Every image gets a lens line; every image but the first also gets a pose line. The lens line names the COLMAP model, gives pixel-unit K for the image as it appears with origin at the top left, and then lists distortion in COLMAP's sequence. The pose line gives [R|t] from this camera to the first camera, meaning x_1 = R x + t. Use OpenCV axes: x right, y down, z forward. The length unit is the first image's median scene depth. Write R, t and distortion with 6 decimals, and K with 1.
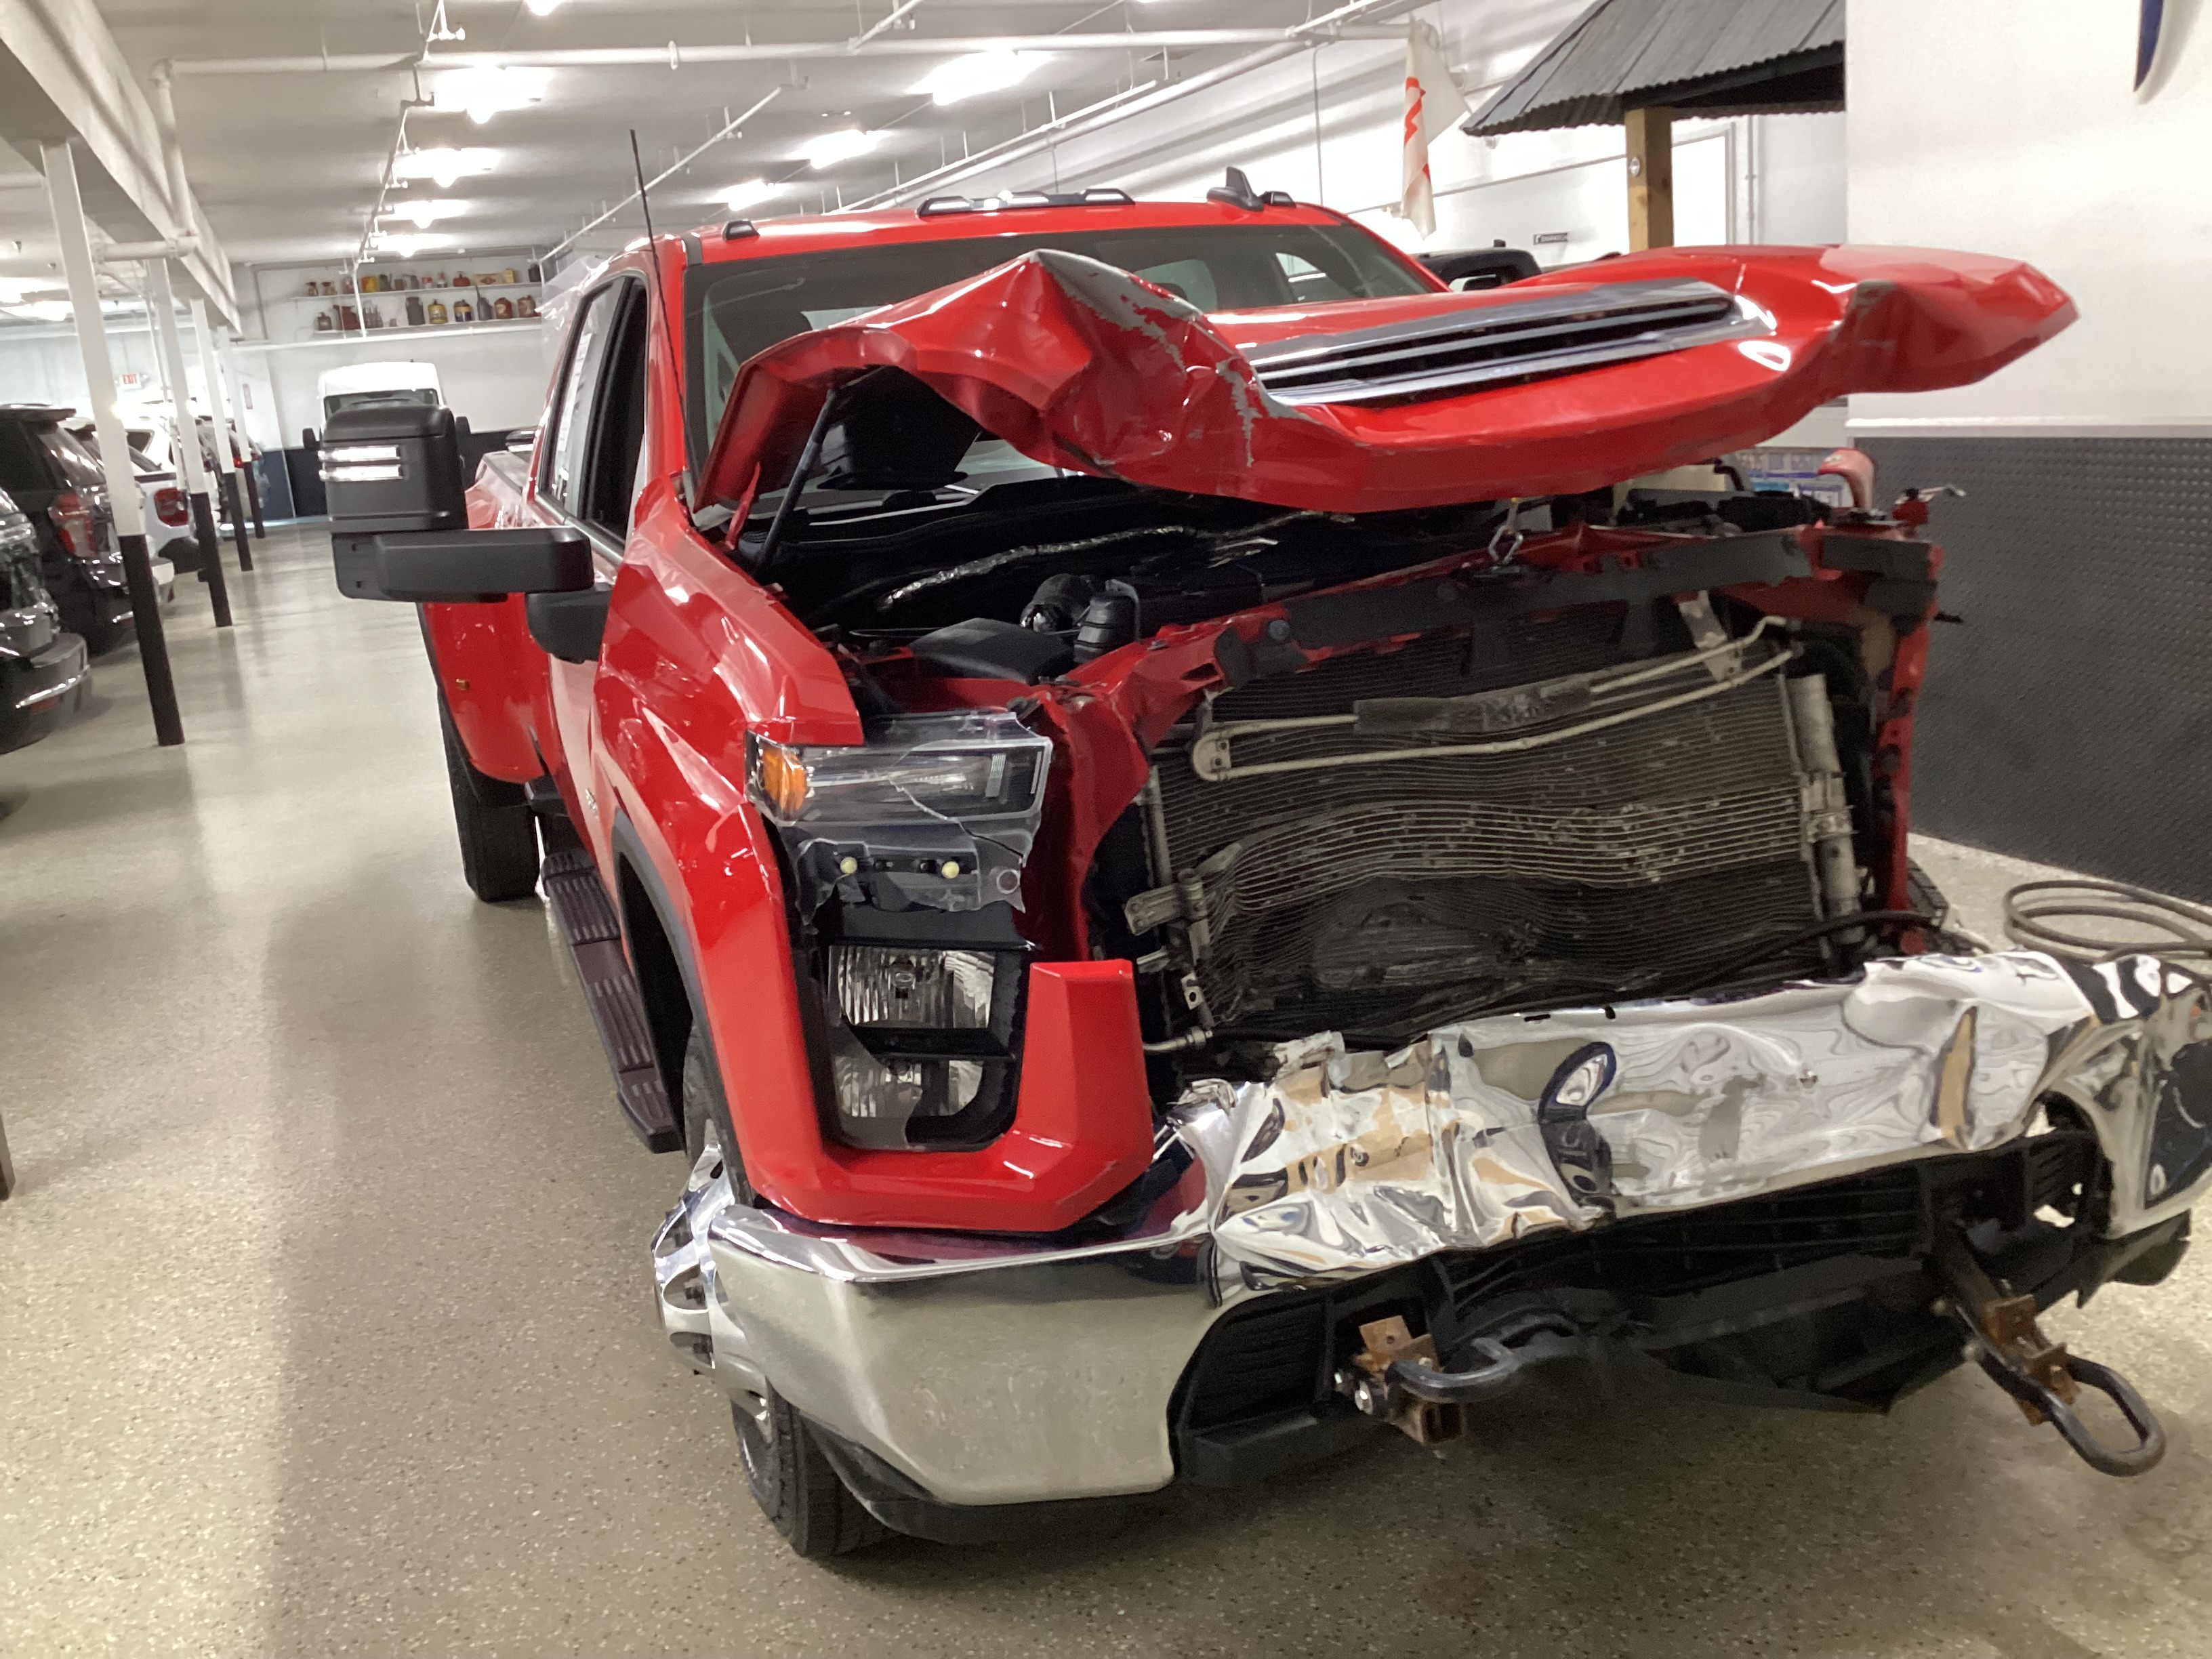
lens RADIAL K [[2027.3, 0, 1091.3], [0, 2027.3, 827.6], [0, 0, 1]] dist [-0.035741, 0.000000]
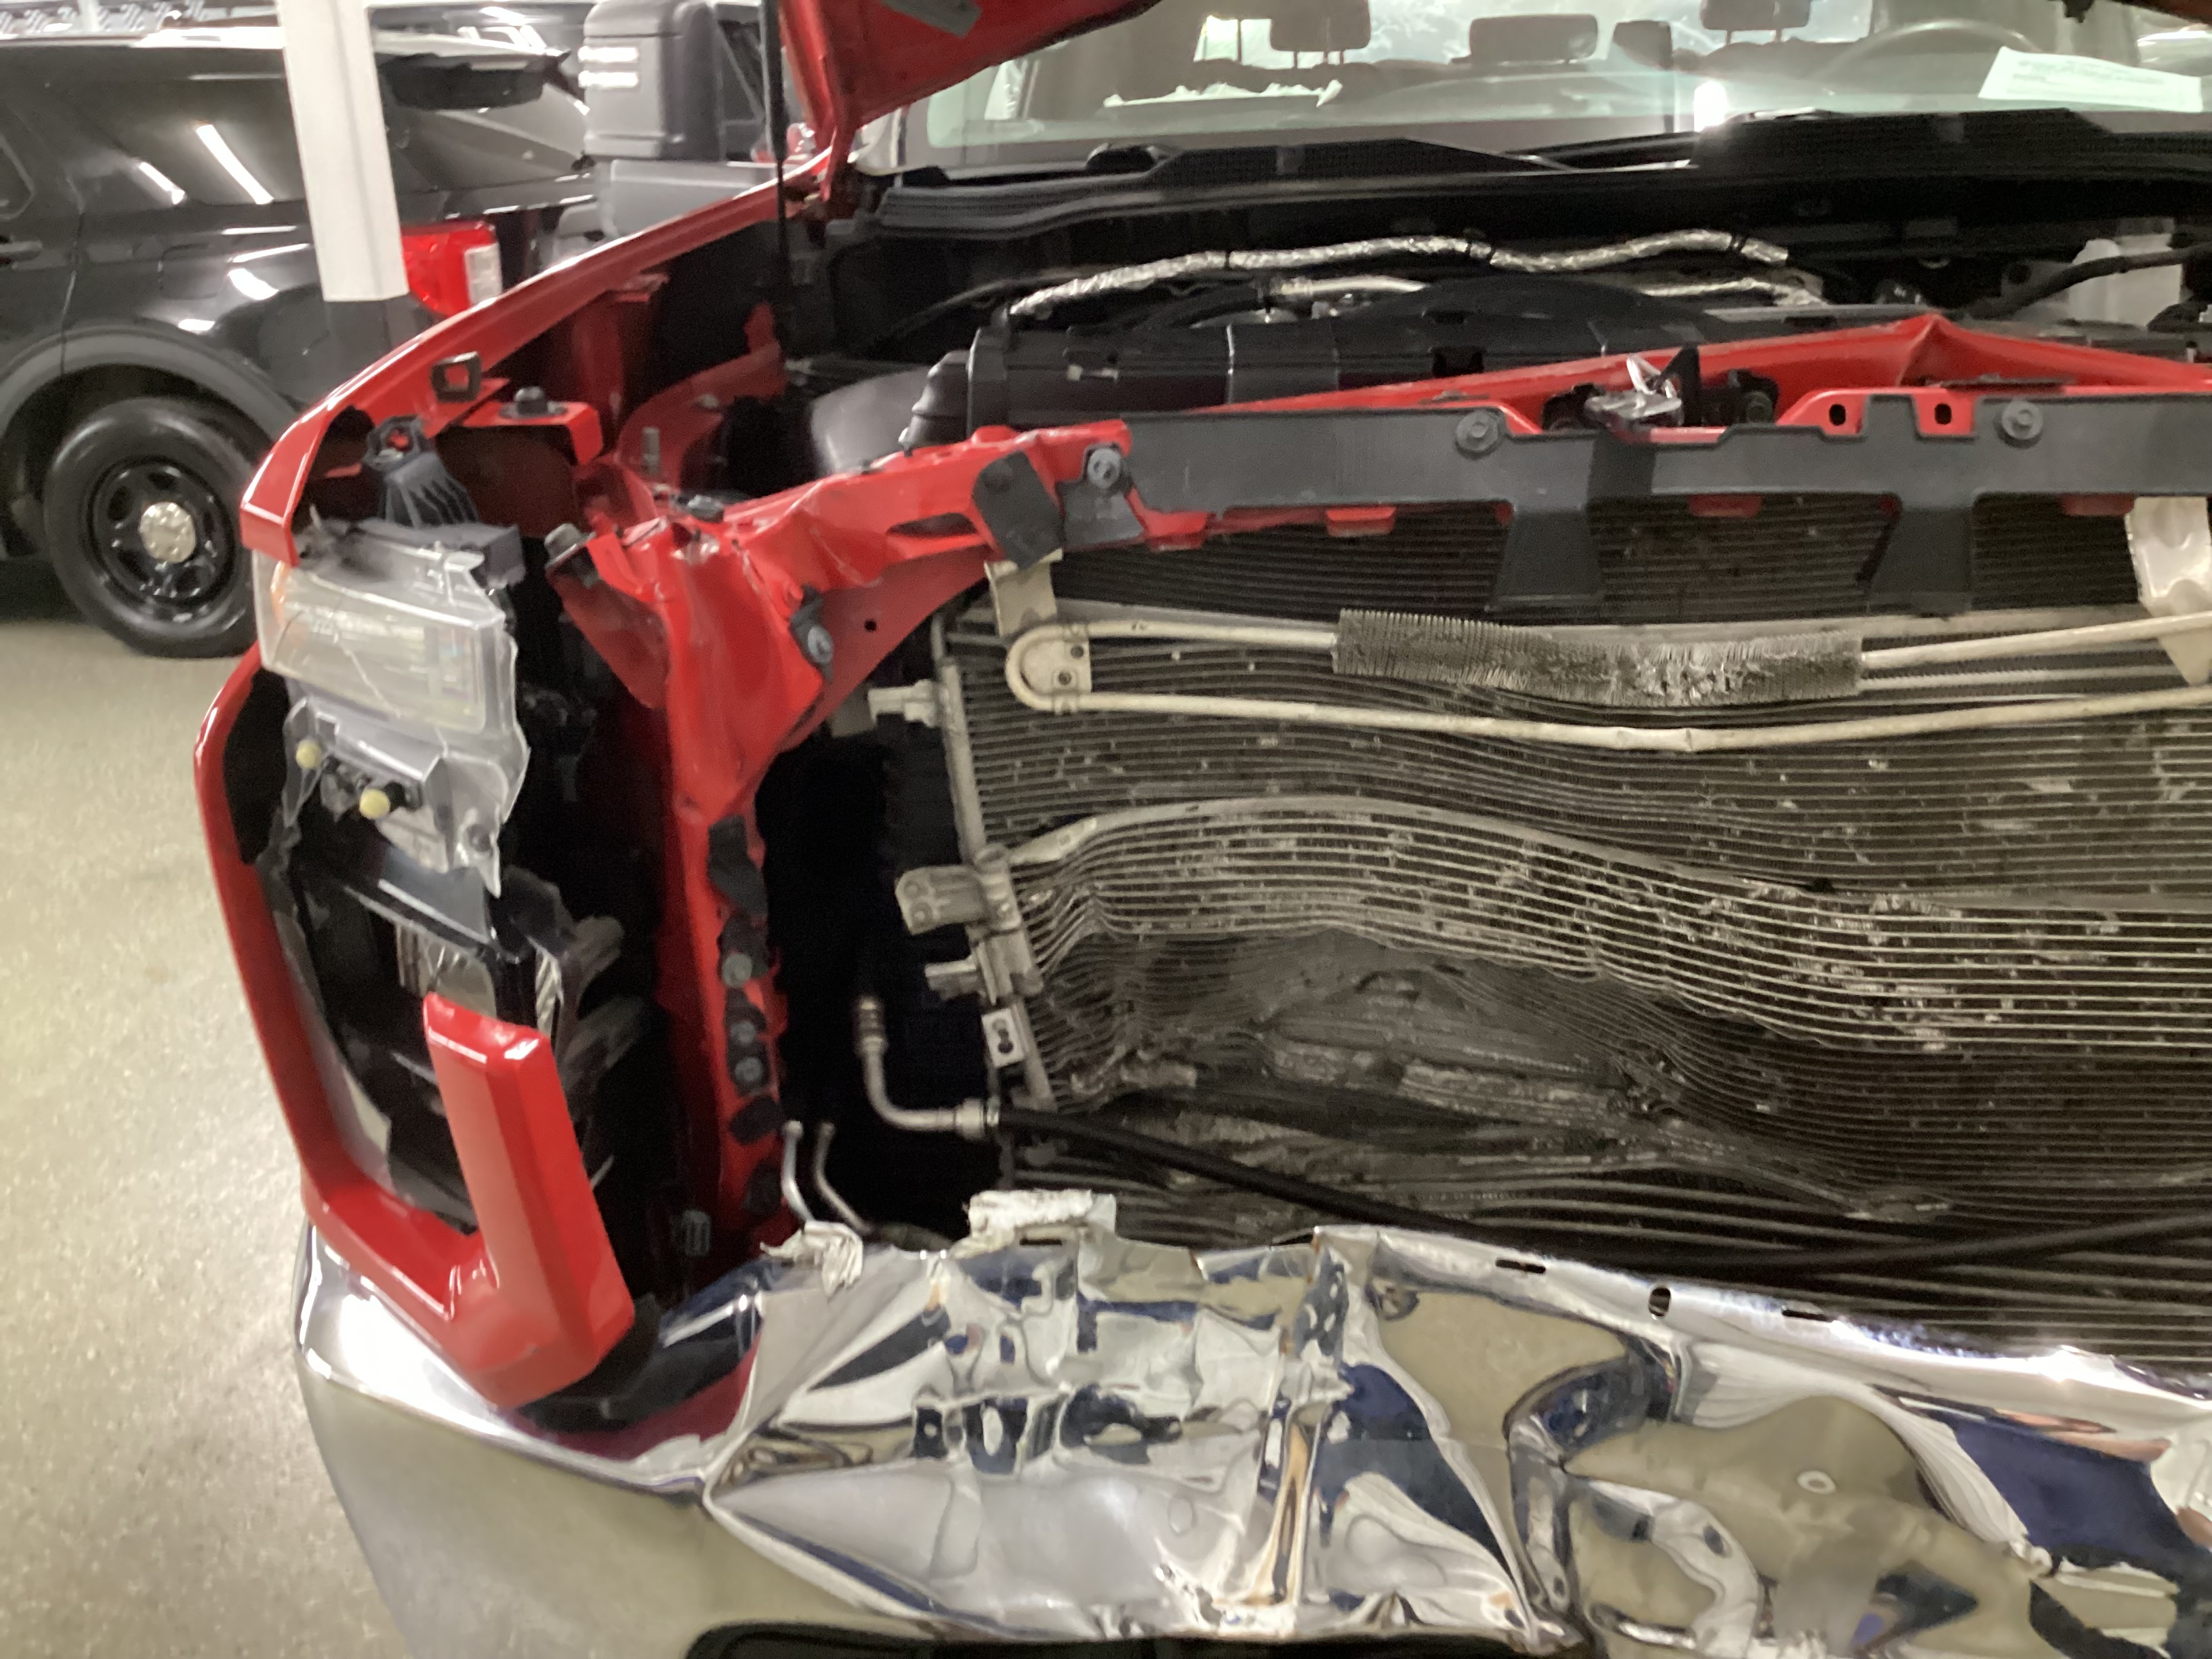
lens RADIAL K [[2027.3, 0, 1117.8], [0, 2027.3, 844.7], [0, 0, 1]] dist [-0.035741, 0.000000]
pose [[0.865408, 0.224377, -0.448022, 0.333734], [-0.141187, 0.967100, 0.211621, -0.107171], [0.480765, -0.119884, 0.868615, 0.490528]]
